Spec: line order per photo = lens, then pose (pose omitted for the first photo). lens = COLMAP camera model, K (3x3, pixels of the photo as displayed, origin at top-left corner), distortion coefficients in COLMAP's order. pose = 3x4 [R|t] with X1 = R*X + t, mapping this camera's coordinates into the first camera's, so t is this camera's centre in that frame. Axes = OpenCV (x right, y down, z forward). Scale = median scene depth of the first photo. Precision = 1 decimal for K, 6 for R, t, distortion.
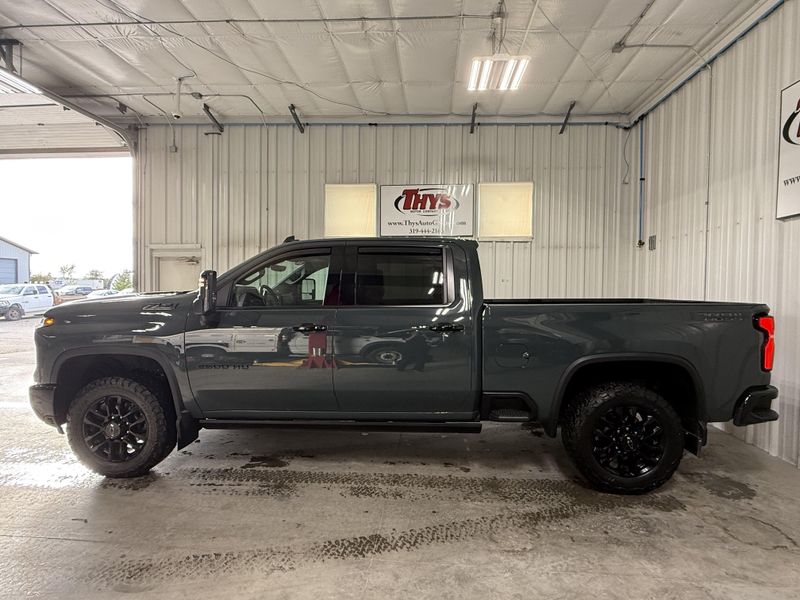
lens RADIAL K [[405.5, 0, 395.1], [0, 405.5, 297.7], [0, 0, 1]] dist [0.000511, -0.000320]
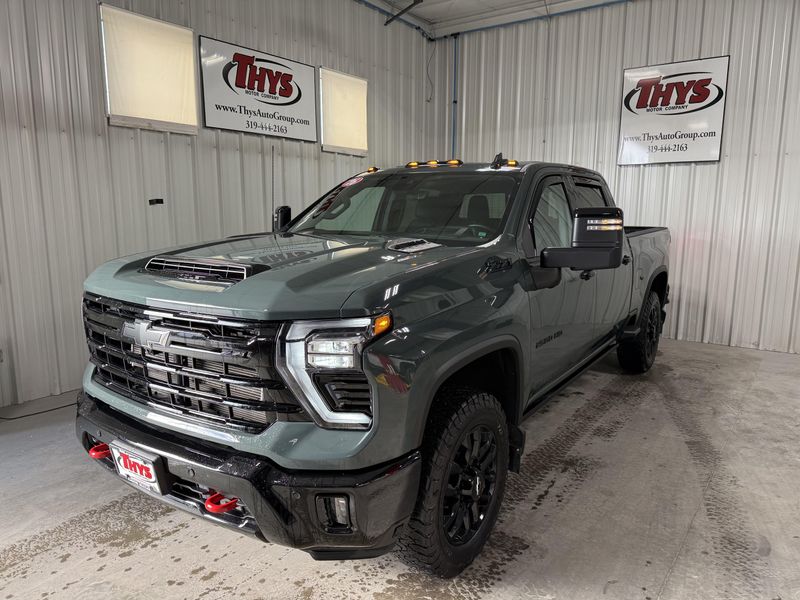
lens RADIAL K [[574.5, 0, 405.5], [0, 574.5, 299.1], [0, 0, 1]] dist [0.027593, -0.034281]
pose [[0.514086, -0.138523, 0.846479, -0.763420], [0.017393, 0.988354, 0.151177, -0.031701], [-0.857562, -0.062996, 0.510508, 0.375201]]
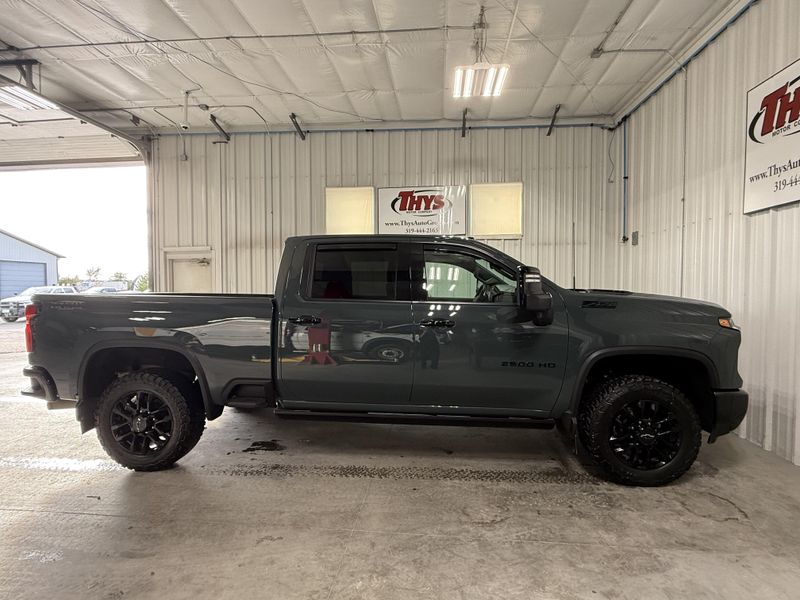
lens RADIAL K [[389.6, 0, 396.8], [0, 389.6, 297.8], [0, 0, 1]] dist [0.000495, -0.000486]
pose [[0.999722, -0.013063, -0.019606, 0.036054], [0.013206, 0.999887, 0.007203, 0.002823], [0.019510, -0.007460, 0.999782, -0.020763]]
